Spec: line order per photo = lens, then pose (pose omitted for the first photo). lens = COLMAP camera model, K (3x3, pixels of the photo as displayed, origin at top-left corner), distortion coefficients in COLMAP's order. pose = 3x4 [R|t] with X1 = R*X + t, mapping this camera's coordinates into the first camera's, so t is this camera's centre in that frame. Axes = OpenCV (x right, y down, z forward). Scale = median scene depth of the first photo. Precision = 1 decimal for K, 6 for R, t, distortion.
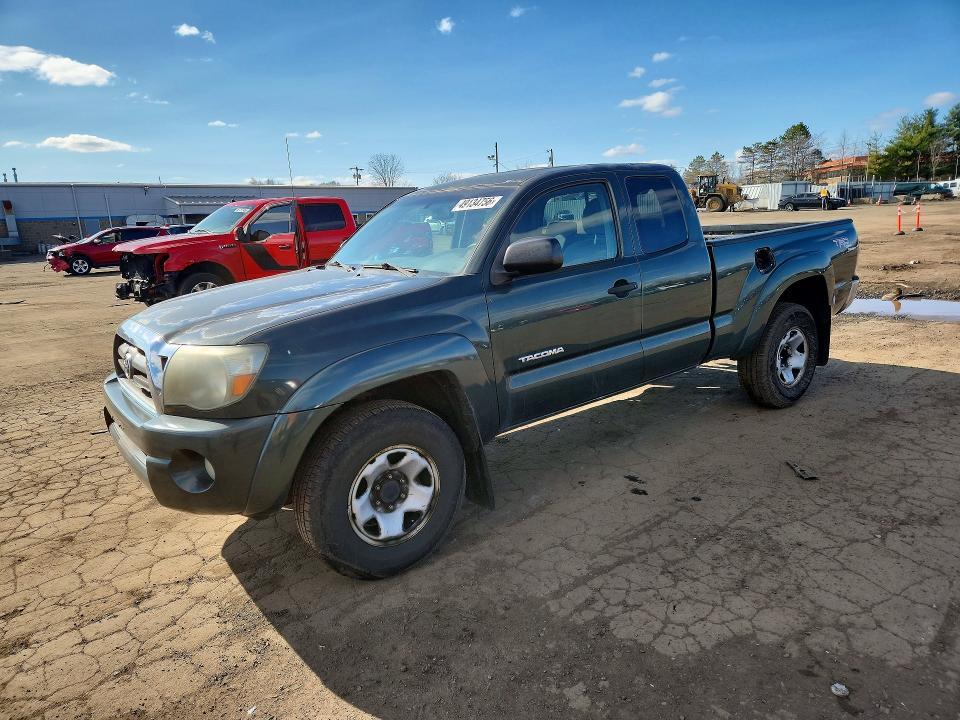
lens RADIAL K [[695.9, 0, 478.7], [0, 695.9, 361.2], [0, 0, 1]] dist [0.022929, -0.009720]
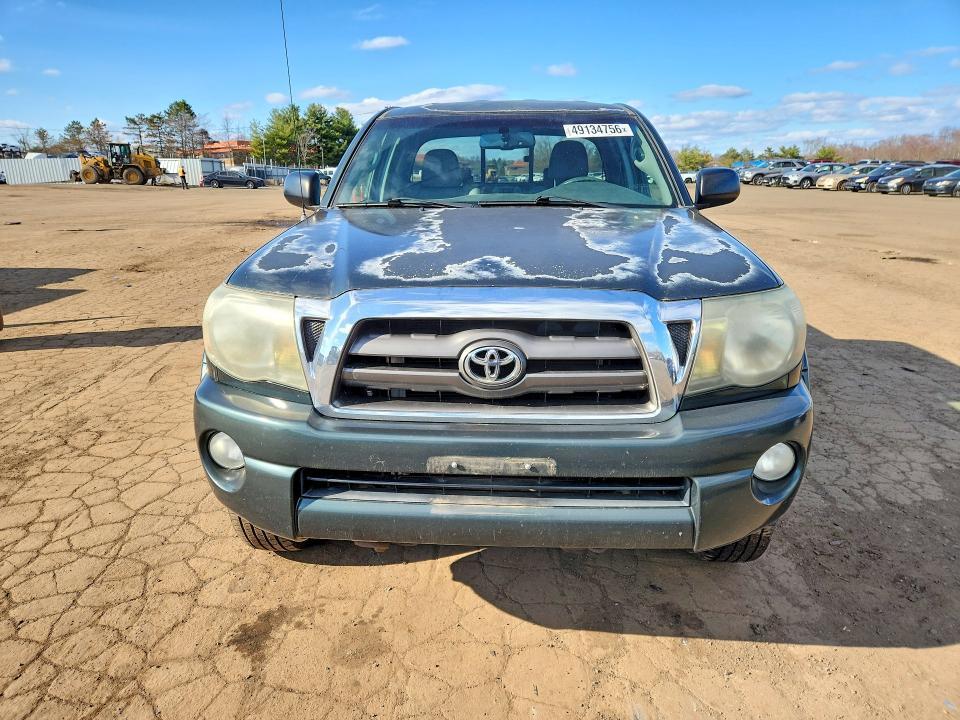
lens RADIAL K [[695.9, 0, 477.9], [0, 695.9, 358.4], [0, 0, 1]] dist [0.022929, -0.009720]
pose [[0.608191, -0.145506, 0.780341, -0.132031], [0.133743, 0.987786, 0.079948, -0.004088], [-0.782443, 0.055742, 0.620223, 0.097644]]
